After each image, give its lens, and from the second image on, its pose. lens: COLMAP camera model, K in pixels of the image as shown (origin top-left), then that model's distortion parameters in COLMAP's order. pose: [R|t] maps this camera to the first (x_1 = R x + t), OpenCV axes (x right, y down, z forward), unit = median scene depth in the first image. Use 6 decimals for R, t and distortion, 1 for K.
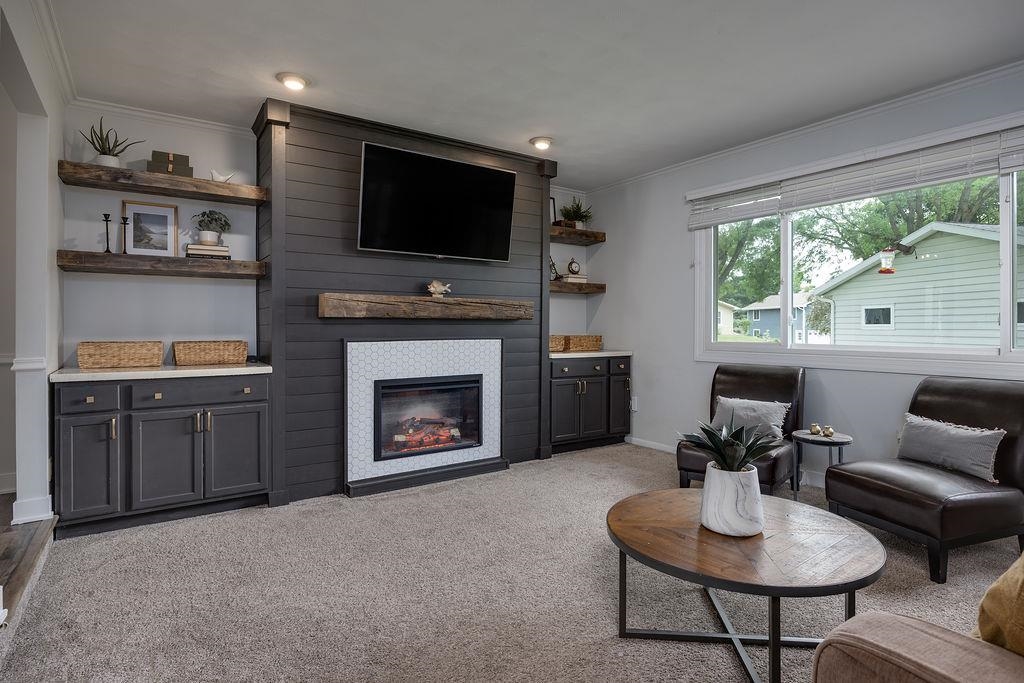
lens RADIAL K [[545.5, 0, 511.9], [0, 545.5, 335.7], [0, 0, 1]] dist [0.002891, -0.000037]
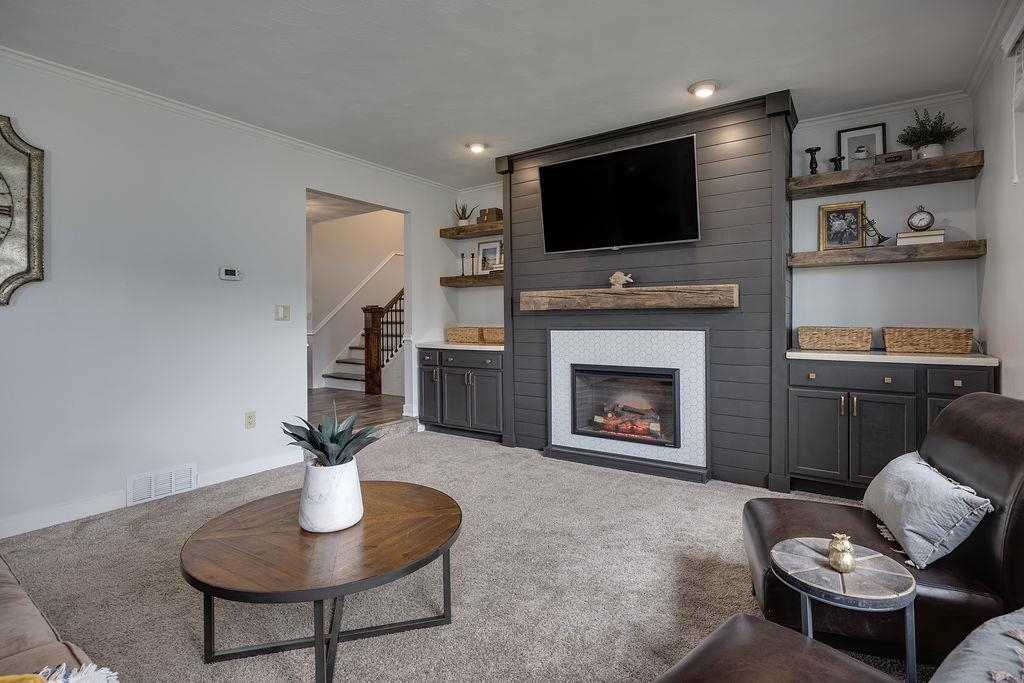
lens RADIAL K [[499.8, 0, 505.2], [0, 499.8, 321.8], [0, 0, 1]] dist [-0.004674, -0.001193]
pose [[0.355169, 0.005040, -0.934789, 0.654712], [-0.003983, 0.999985, 0.003878, -0.010207], [0.934794, 0.002346, 0.355184, 0.466318]]
